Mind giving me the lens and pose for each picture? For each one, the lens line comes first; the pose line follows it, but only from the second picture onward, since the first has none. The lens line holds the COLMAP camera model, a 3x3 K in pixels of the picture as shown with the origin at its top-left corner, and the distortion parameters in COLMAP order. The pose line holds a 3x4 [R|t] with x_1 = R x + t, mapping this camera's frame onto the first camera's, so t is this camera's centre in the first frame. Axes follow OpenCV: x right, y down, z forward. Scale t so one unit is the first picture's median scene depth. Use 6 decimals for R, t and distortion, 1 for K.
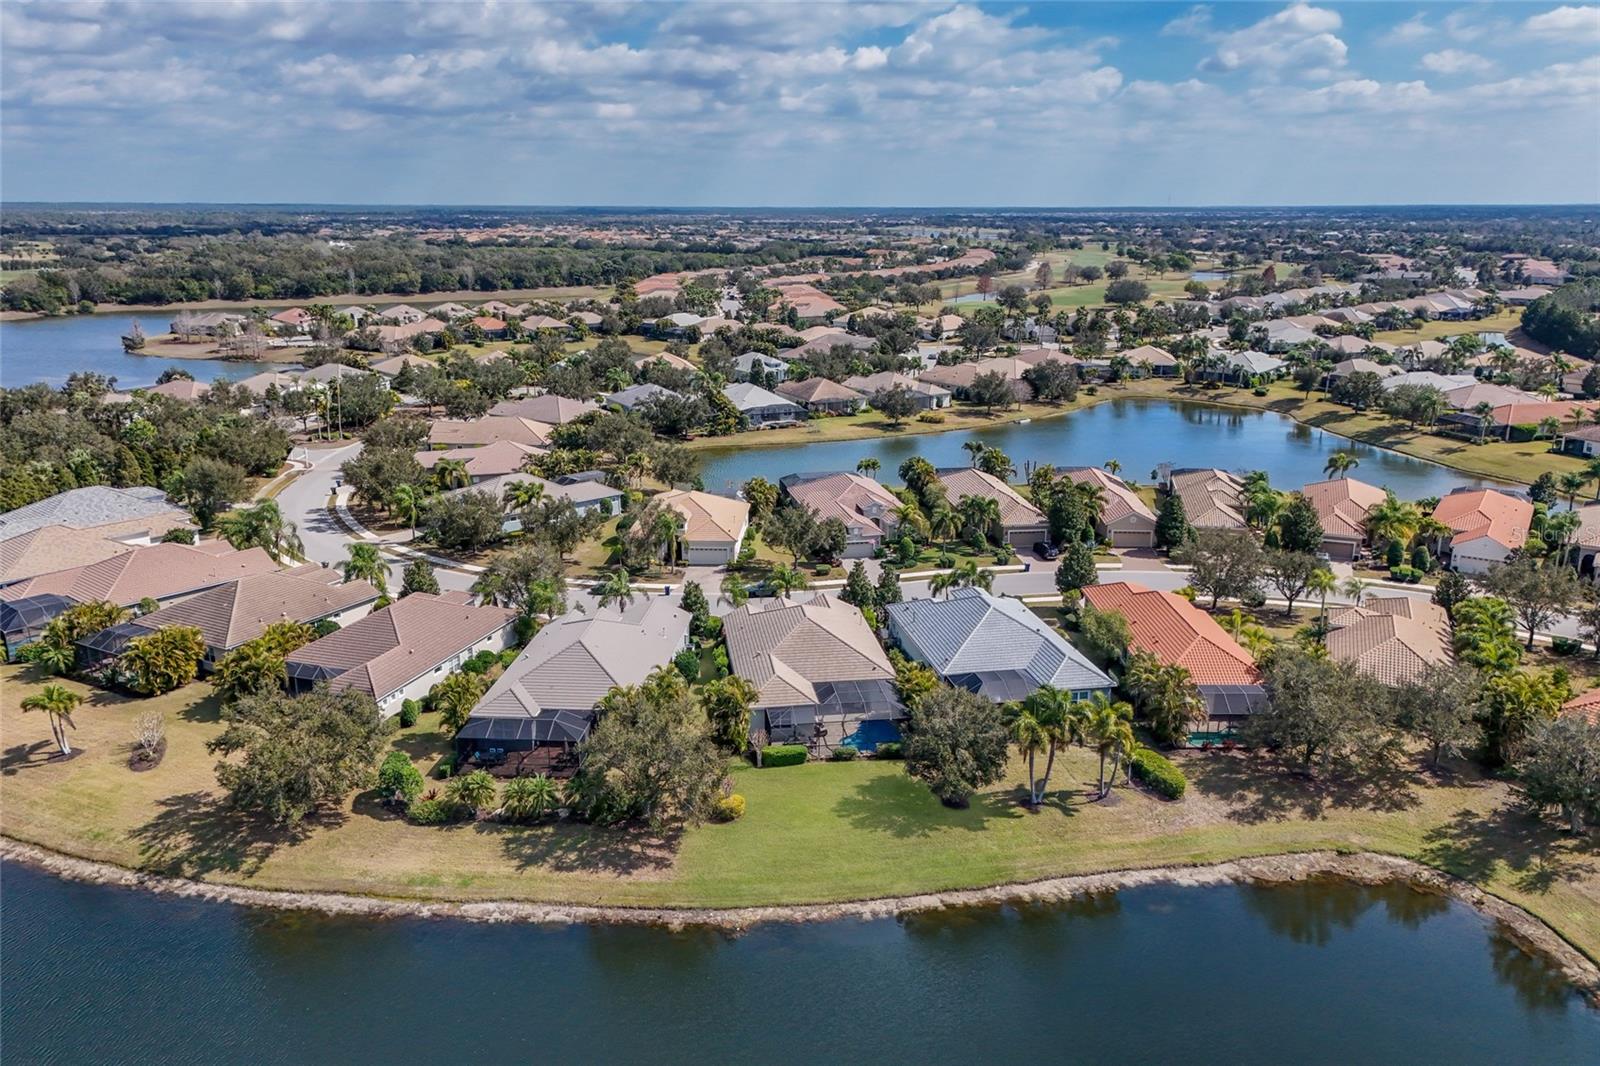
lens RADIAL K [[1180.2, 0, 810.4], [0, 1180.2, 538.5], [0, 0, 1]] dist [0.068585, -0.054004]
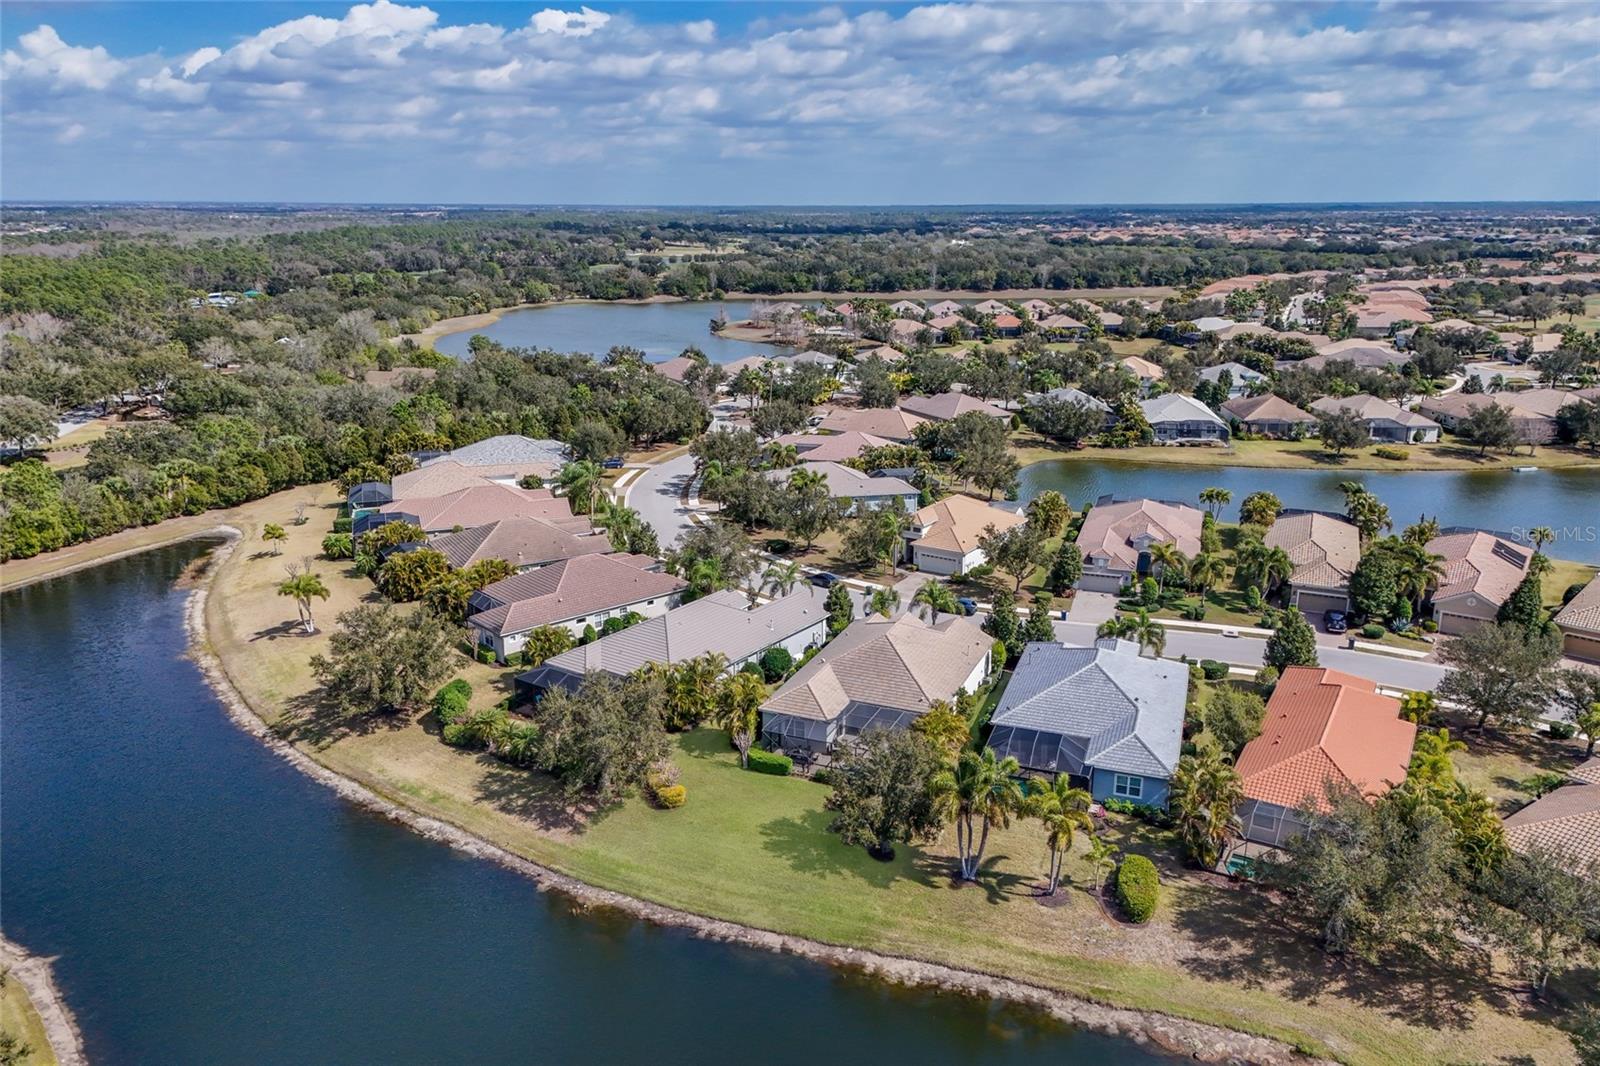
lens RADIAL K [[1180.2, 0, 805.4], [0, 1180.2, 542.4], [0, 0, 1]] dist [0.068585, -0.054004]
pose [[0.858139, 0.140037, -0.493950, 0.092212], [-0.138070, 0.989587, 0.040683, -0.008478], [0.494503, 0.033288, 0.868538, 0.030358]]
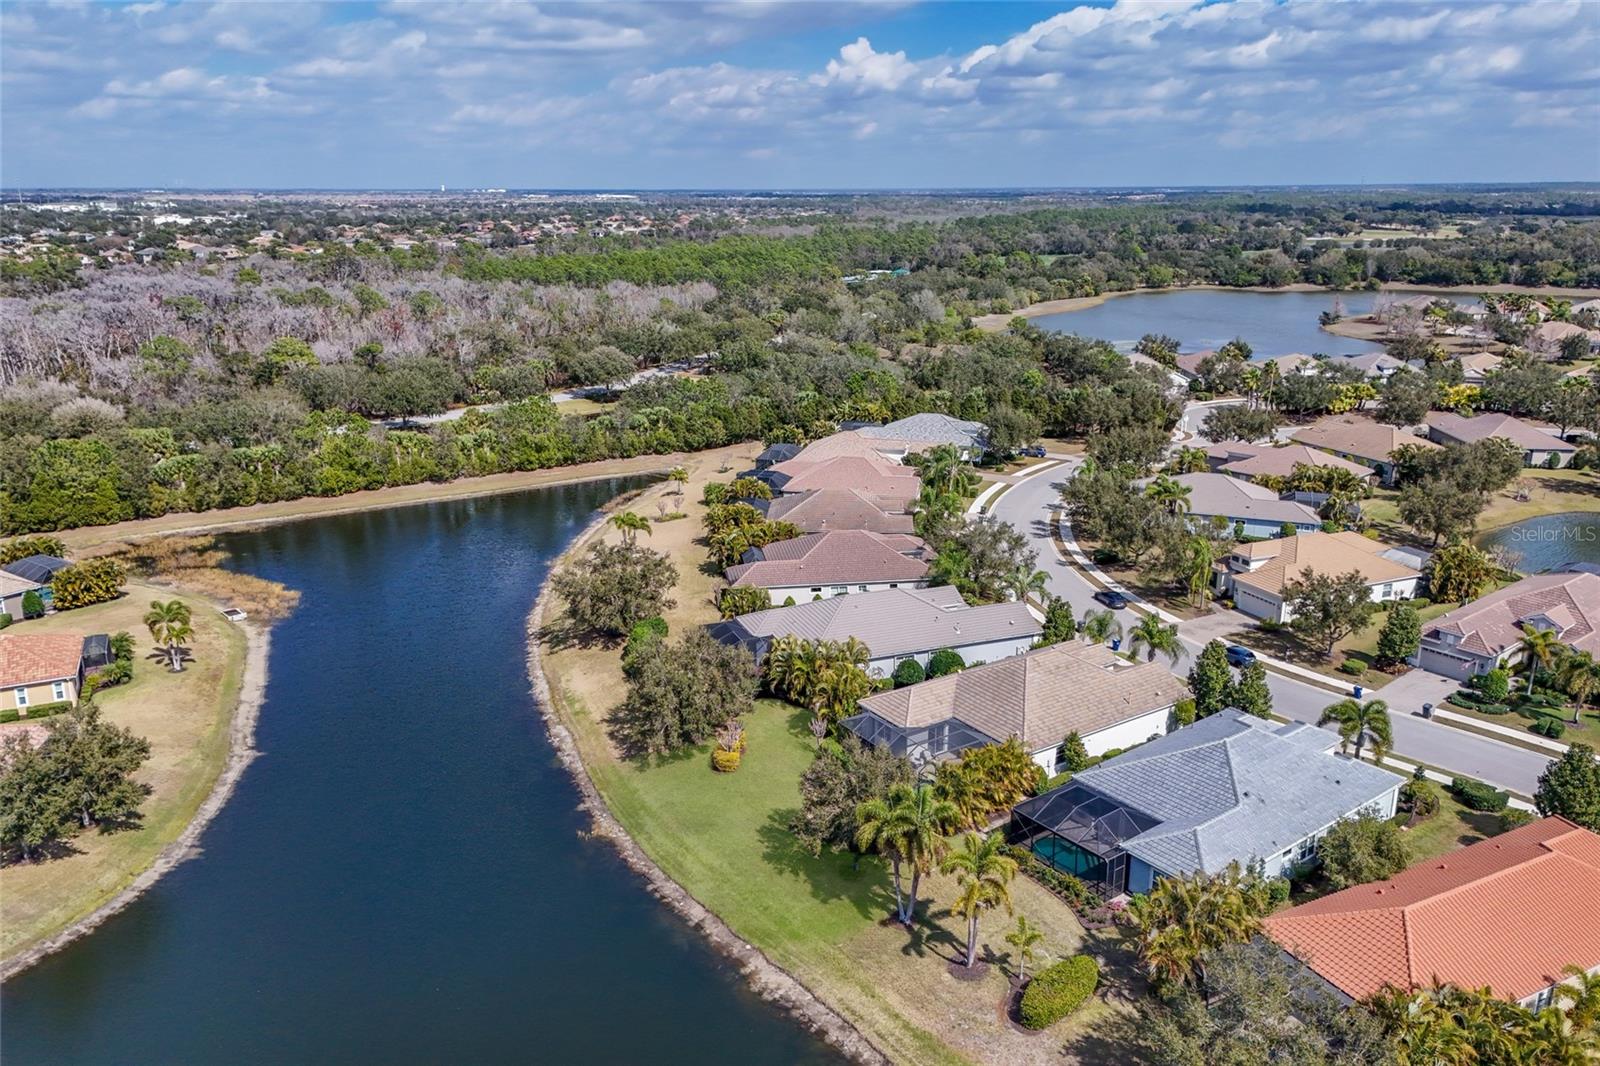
lens RADIAL K [[1180.2, 0, 801.1], [0, 1180.2, 541.1], [0, 0, 1]] dist [0.068585, -0.054004]
pose [[0.436441, 0.254593, -0.862961, 0.150821], [-0.239437, 0.957409, 0.161363, -0.027044], [0.867288, 0.136199, 0.478812, 0.096092]]
